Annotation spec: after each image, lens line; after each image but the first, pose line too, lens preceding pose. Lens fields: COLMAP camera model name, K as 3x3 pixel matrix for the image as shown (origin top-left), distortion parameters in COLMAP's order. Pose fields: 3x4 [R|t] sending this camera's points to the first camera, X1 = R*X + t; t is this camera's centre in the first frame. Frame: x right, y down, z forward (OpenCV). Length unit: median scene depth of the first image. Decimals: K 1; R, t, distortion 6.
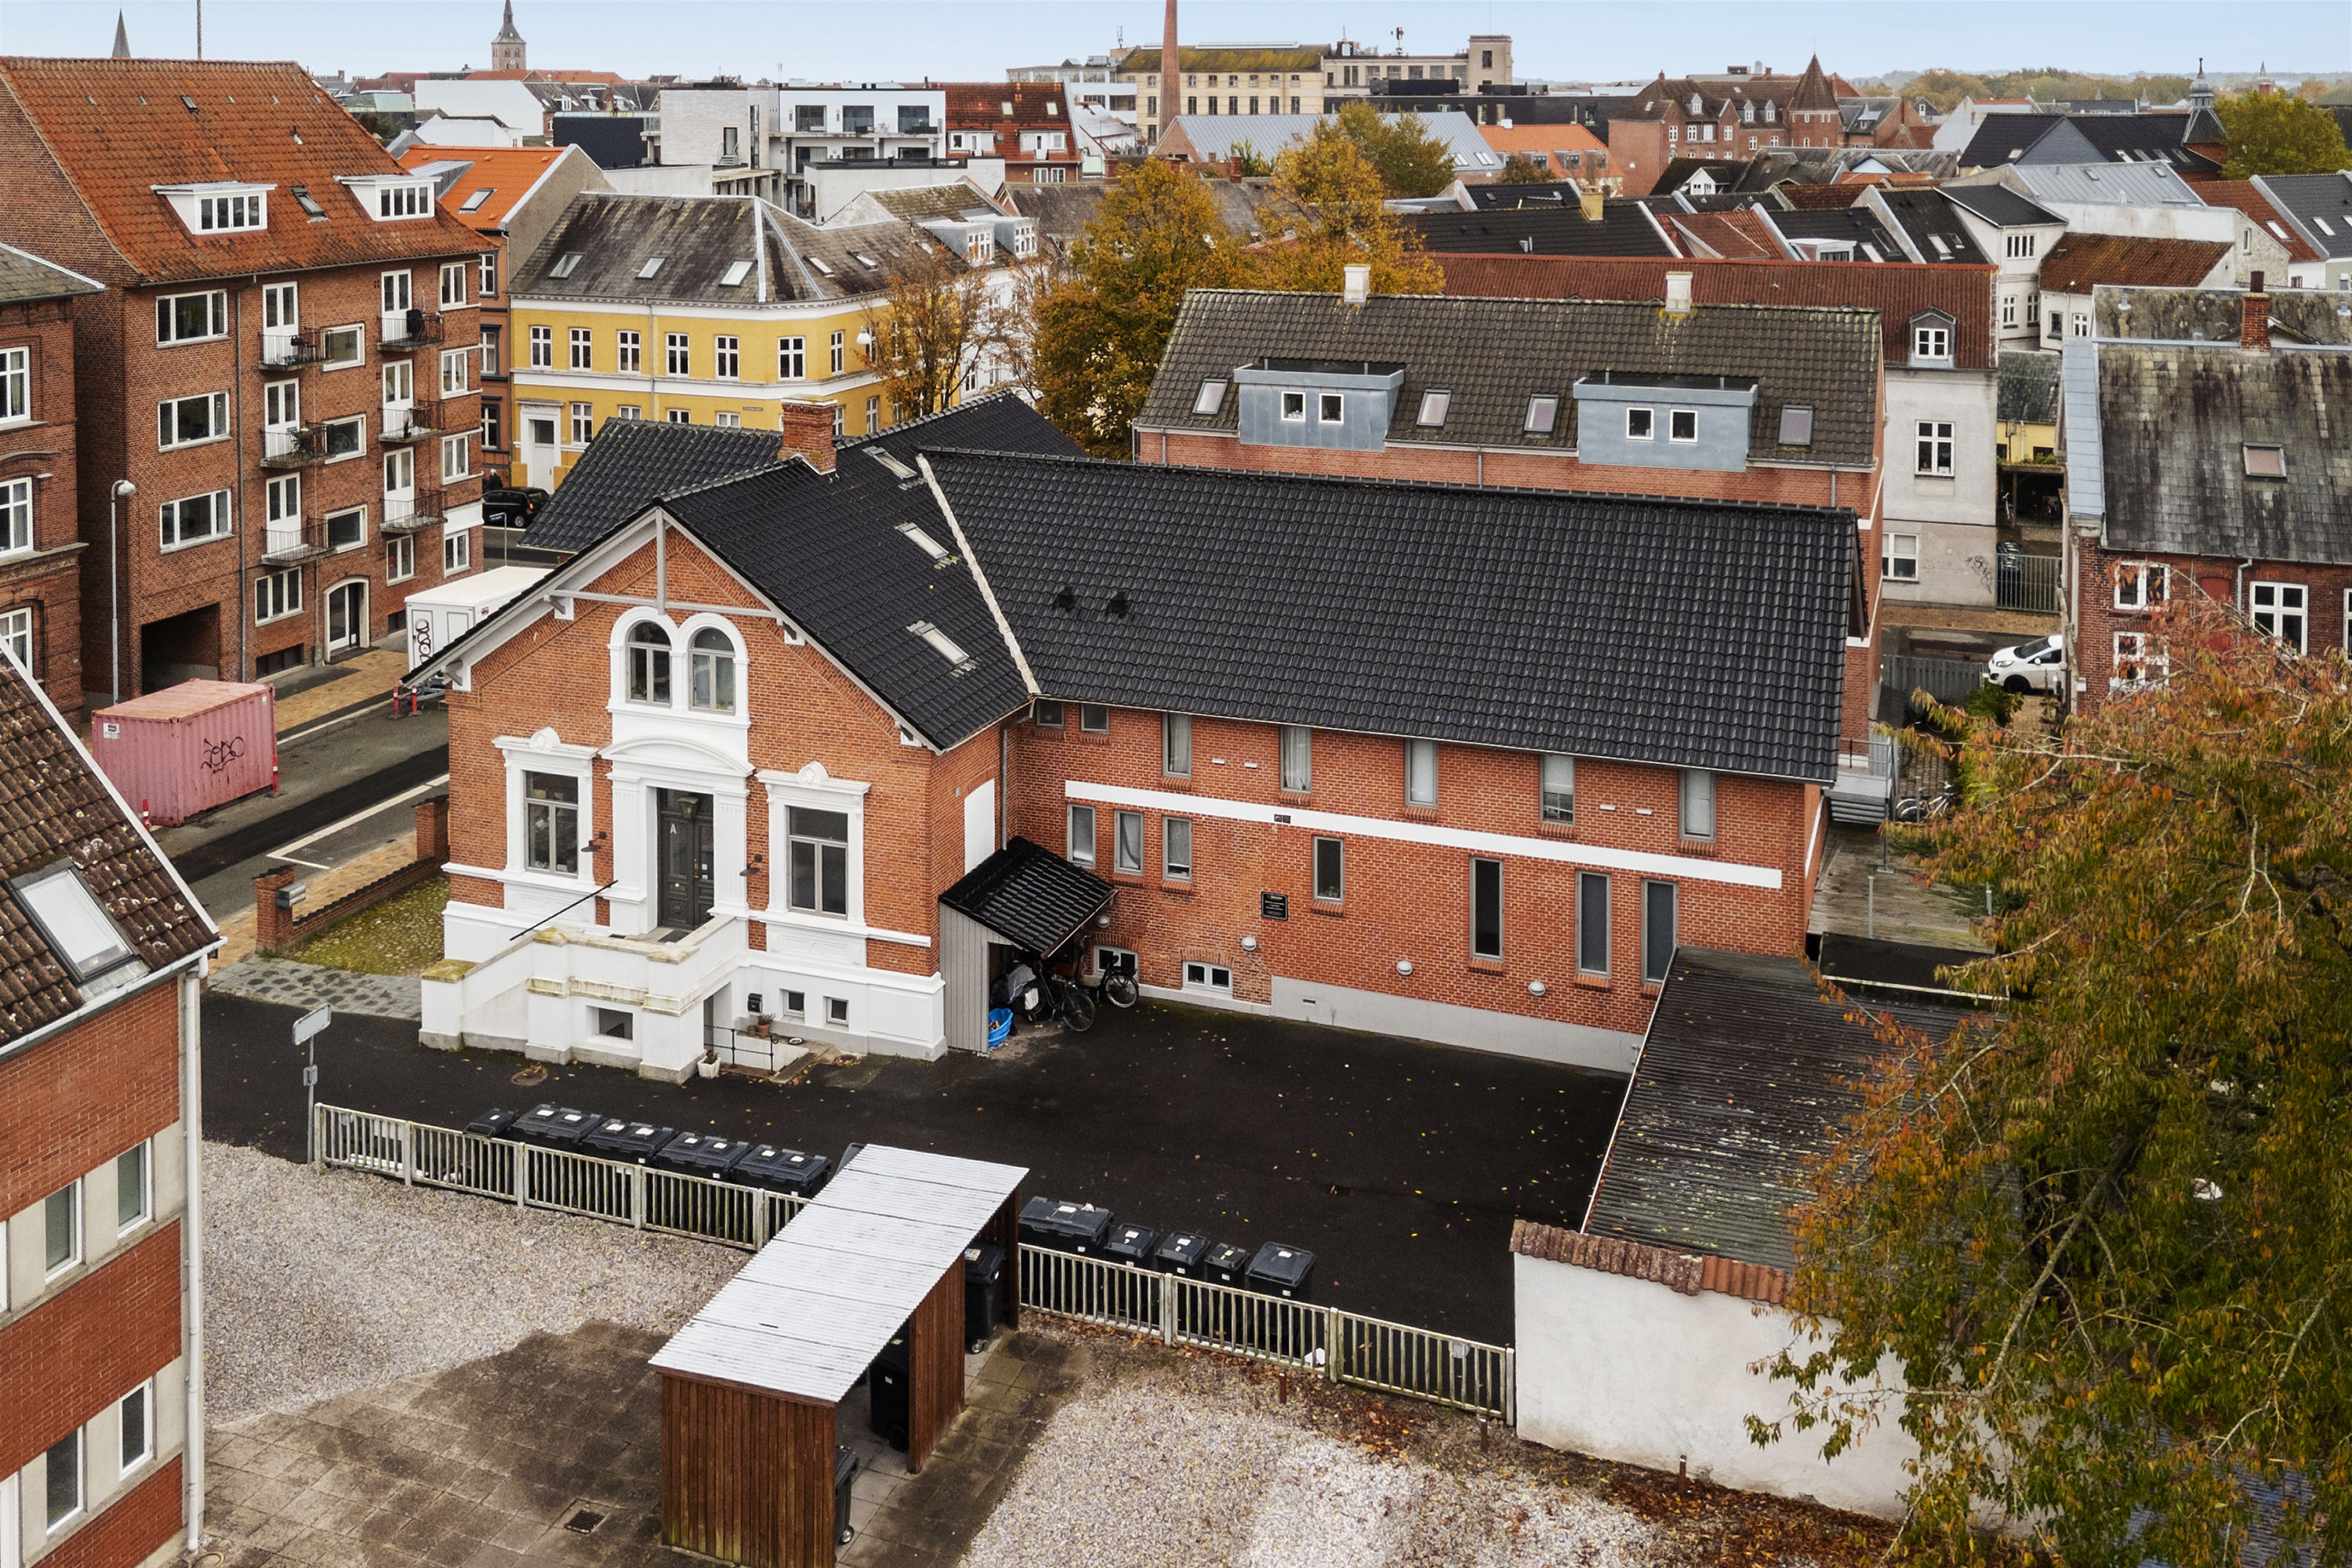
lens RADIAL K [[1479.5, 0, 1178.3], [0, 1479.5, 728.5], [0, 0, 1]] dist [0.054897, -0.045680]
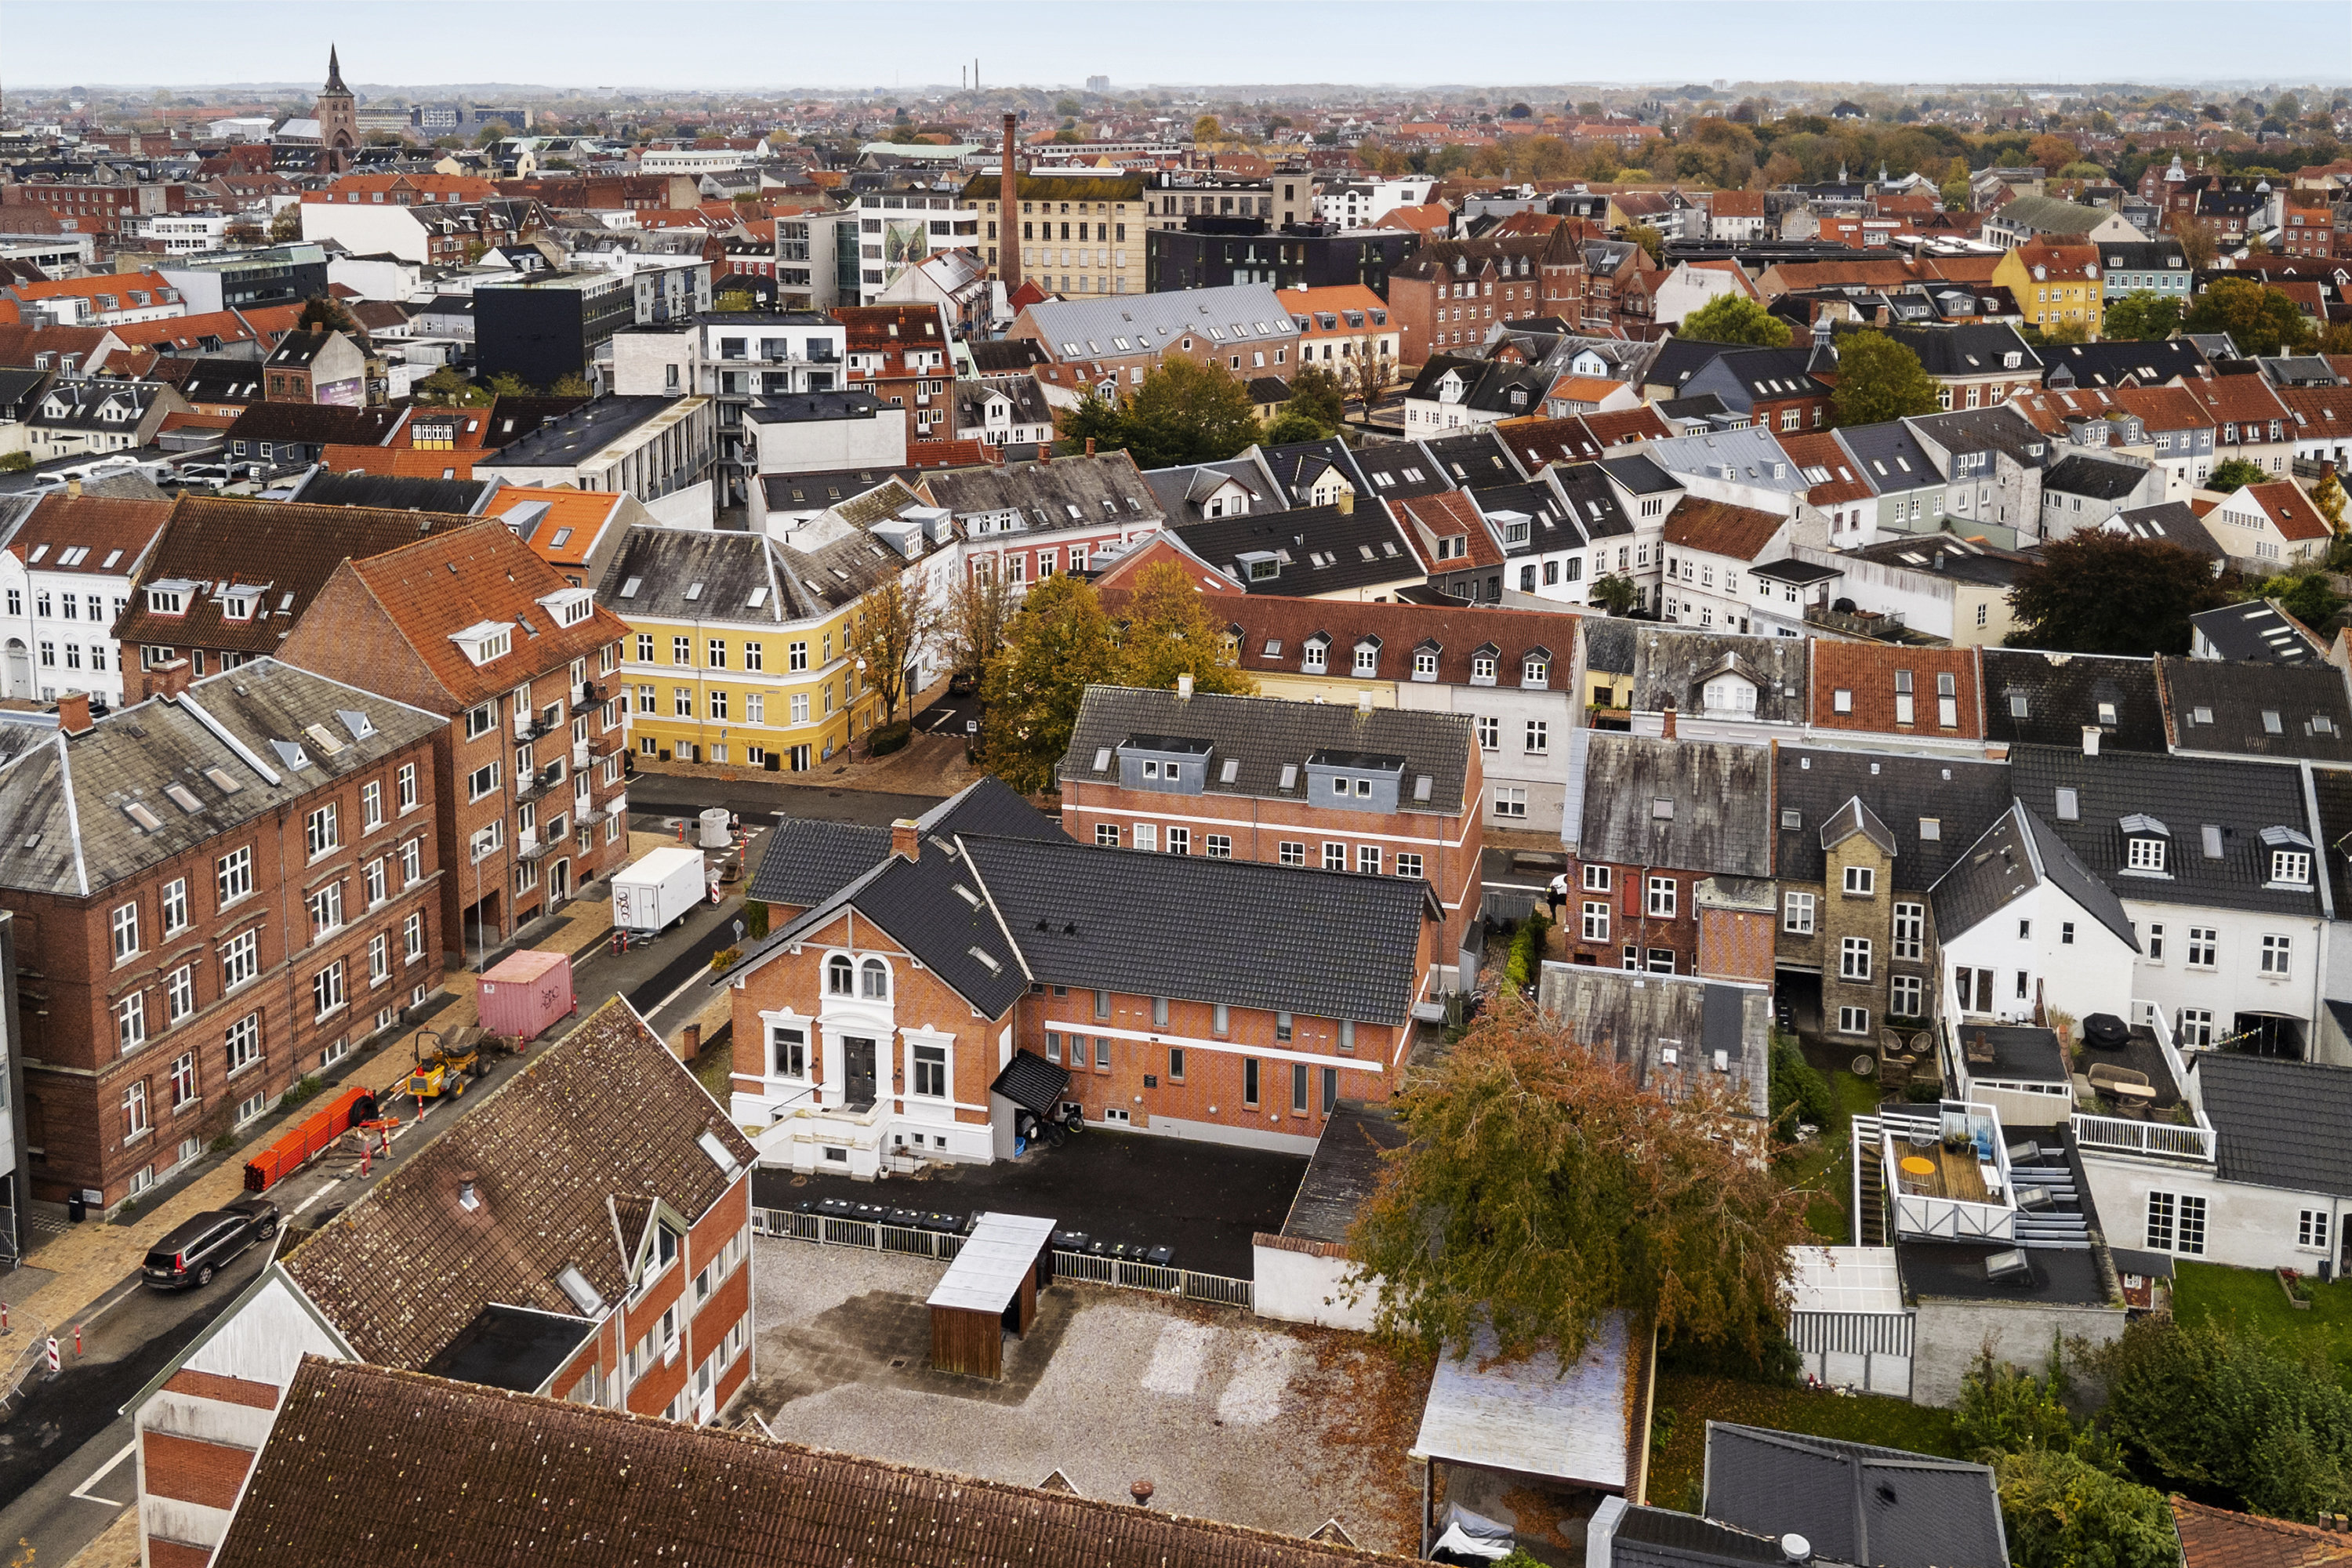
lens RADIAL K [[1715.6, 0, 1176.0], [0, 1715.6, 784.0], [0, 0, 1]] dist [0.108559, -0.154041]
pose [[0.992301, -0.014362, 0.123014, -0.154401], [0.002925, 0.995694, 0.092655, -0.422068], [-0.123815, -0.091582, 0.988070, -1.092424]]
